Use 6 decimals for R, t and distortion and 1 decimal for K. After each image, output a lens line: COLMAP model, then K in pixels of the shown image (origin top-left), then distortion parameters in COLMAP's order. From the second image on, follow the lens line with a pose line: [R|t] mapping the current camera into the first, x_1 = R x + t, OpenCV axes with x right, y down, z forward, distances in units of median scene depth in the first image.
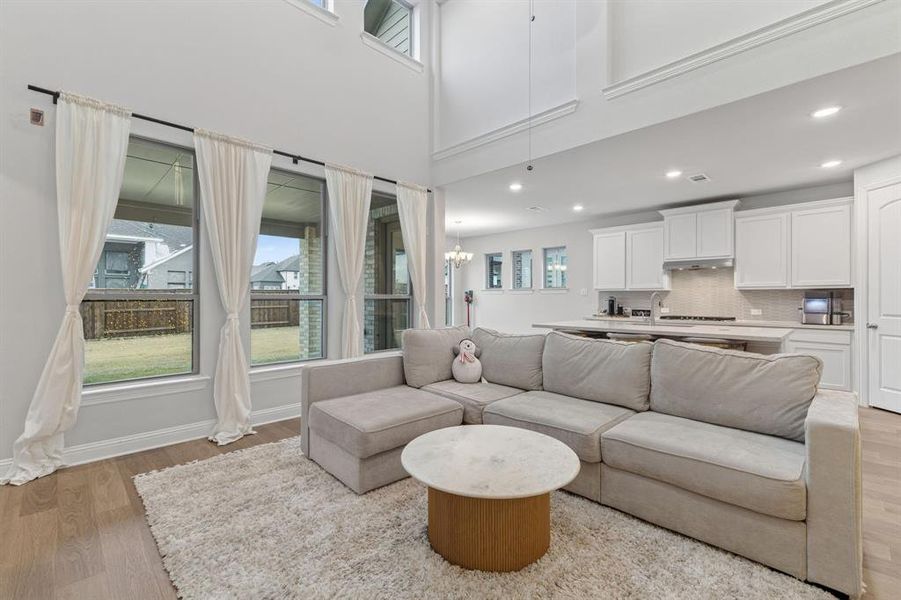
lens RADIAL K [[390.4, 0, 450.0], [0, 390.4, 297.0], [0, 0, 1]] dist [-0.004238, 0.002936]
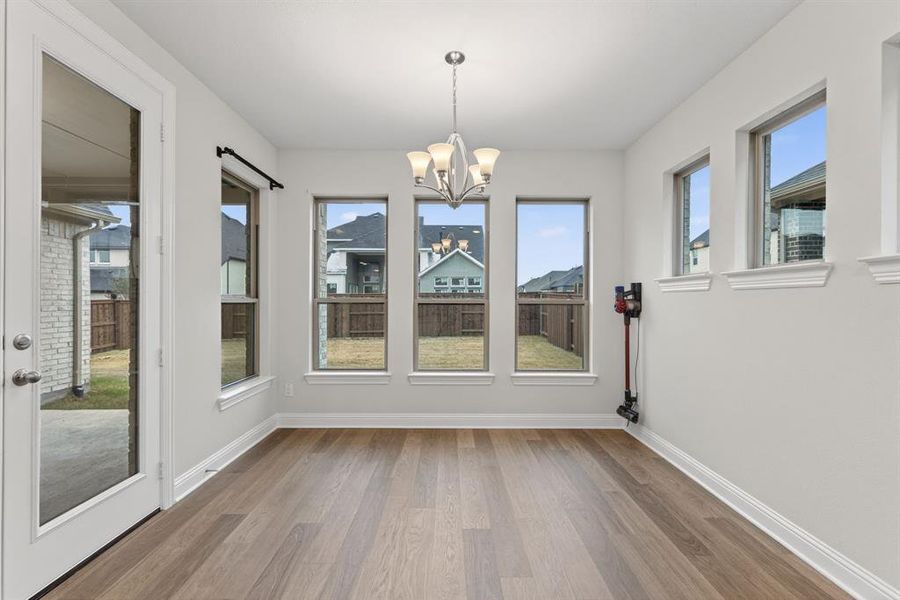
lens RADIAL K [[390.0, 0, 442.7], [0, 390.0, 304.6], [0, 0, 1]] dist [-0.004238, 0.002936]
pose [[0.701652, 0.007754, -0.712477, 0.279042], [-0.003445, 0.999966, 0.007491, 0.002276], [0.712511, -0.002802, 0.701655, 0.903273]]
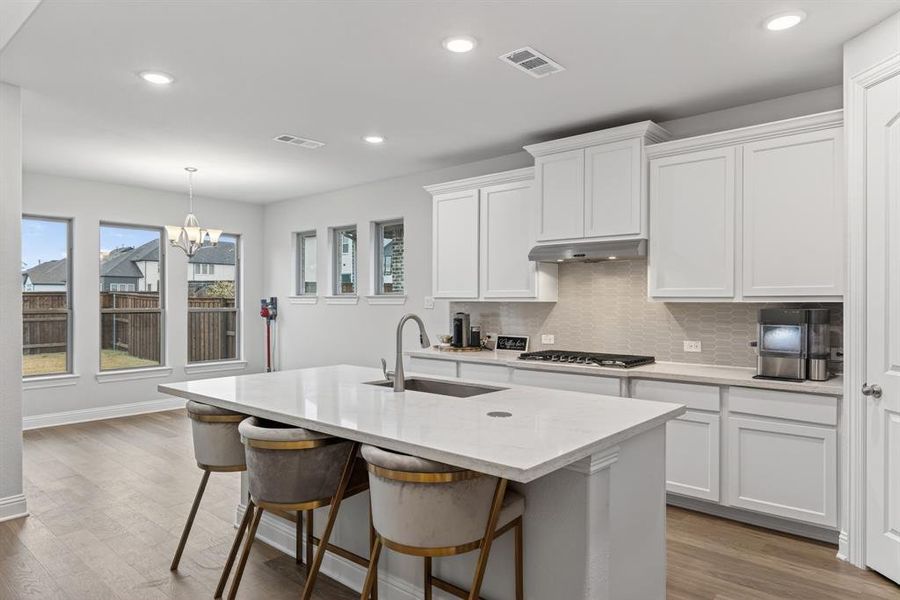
lens RADIAL K [[565.3, 0, 446.3], [0, 565.3, 300.9], [0, 0, 1]] dist [0.008397, -0.006725]
pose [[0.997611, -0.000230, 0.069084, 0.362809], [0.000081, 0.999998, 0.002161, -0.019238], [-0.069084, -0.002150, 0.997608, 0.254813]]
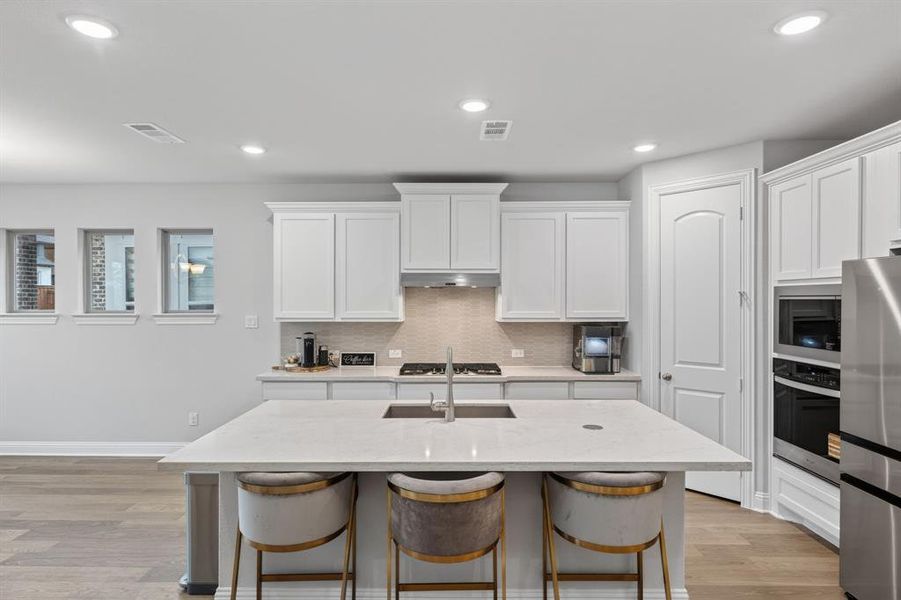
lens RADIAL K [[508.8, 0, 445.9], [0, 508.8, 305.1], [0, 0, 1]] dist [-0.001837, 0.000490]
pose [[0.710181, -0.008503, 0.703968, 0.062608], [0.000242, 0.999930, 0.011833, -0.049063], [-0.704019, -0.008233, 0.710133, 0.396530]]
